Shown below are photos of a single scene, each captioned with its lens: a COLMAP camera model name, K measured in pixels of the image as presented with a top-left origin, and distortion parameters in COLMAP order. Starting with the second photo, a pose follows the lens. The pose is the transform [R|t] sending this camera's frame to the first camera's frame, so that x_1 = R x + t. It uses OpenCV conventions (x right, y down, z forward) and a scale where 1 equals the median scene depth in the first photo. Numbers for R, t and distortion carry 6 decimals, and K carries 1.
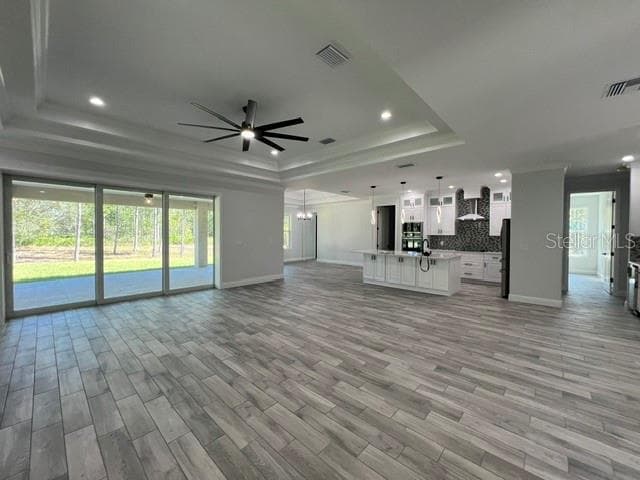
lens RADIAL K [[256.6, 0, 320.5], [0, 256.6, 238.0], [0, 0, 1]] dist [0.001116, -0.000186]
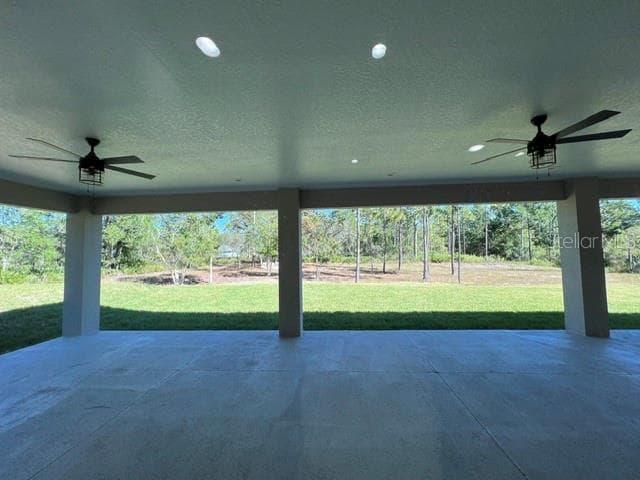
lens RADIAL K [[256.6, 0, 319.7], [0, 256.6, 239.5], [0, 0, 1]] dist [0.001116, -0.000186]
pose [[0.631853, -0.051138, -0.773400, -0.284963], [-0.007797, 0.997351, -0.072316, 0.013780], [0.775049, 0.051724, 0.629780, 0.281730]]
